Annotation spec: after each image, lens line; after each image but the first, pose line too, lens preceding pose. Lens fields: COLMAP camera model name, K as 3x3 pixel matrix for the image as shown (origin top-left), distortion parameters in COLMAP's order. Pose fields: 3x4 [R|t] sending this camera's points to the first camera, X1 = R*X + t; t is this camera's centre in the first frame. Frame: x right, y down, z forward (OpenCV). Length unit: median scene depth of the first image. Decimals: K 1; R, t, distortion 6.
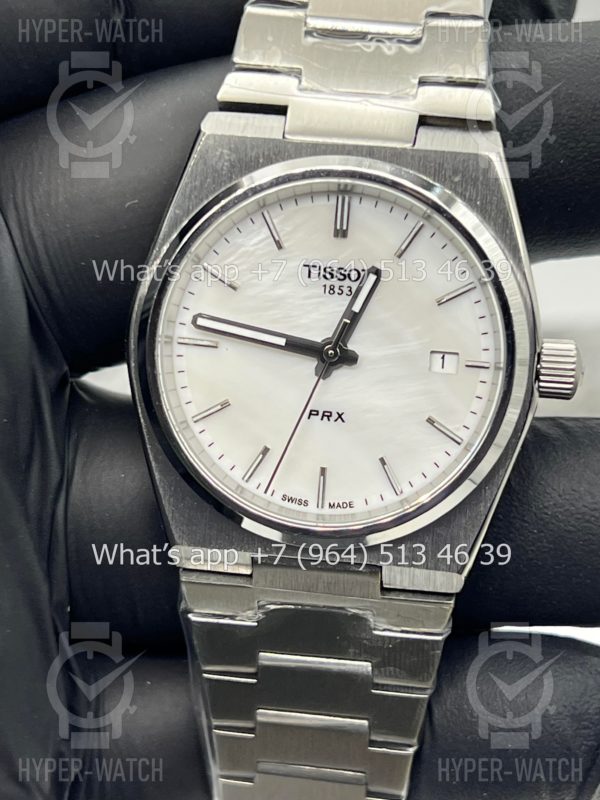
lens RADIAL K [[1898.0, 0, 321.7], [0, 1898.0, 391.9], [0, 0, 1]] dist [0.193169, 0.000000]
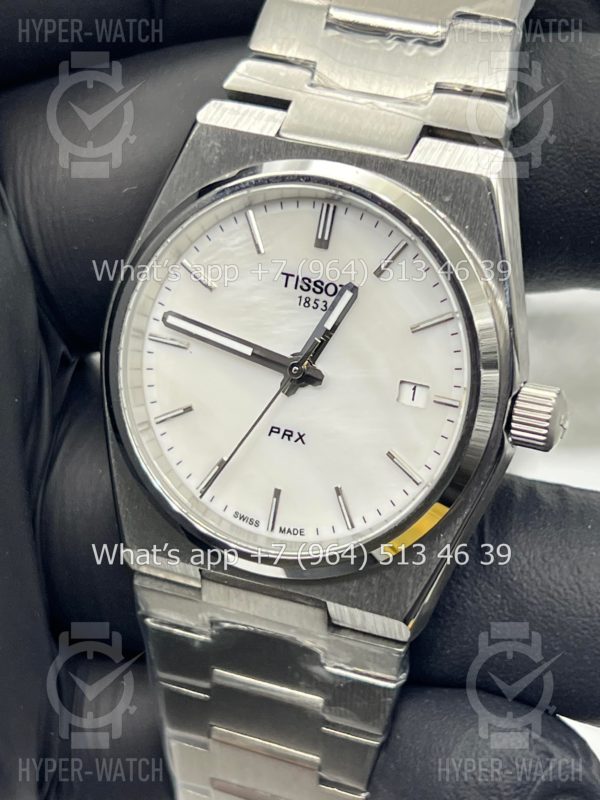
lens RADIAL K [[1898.0, 0, 313.9], [0, 1898.0, 384.0], [0, 0, 1]] dist [0.193169, 0.000000]
pose [[0.966323, 0.123078, -0.225989, 0.223965], [-0.115681, 0.992233, 0.045740, -0.056828], [0.229864, -0.018057, 0.973055, 0.088555]]
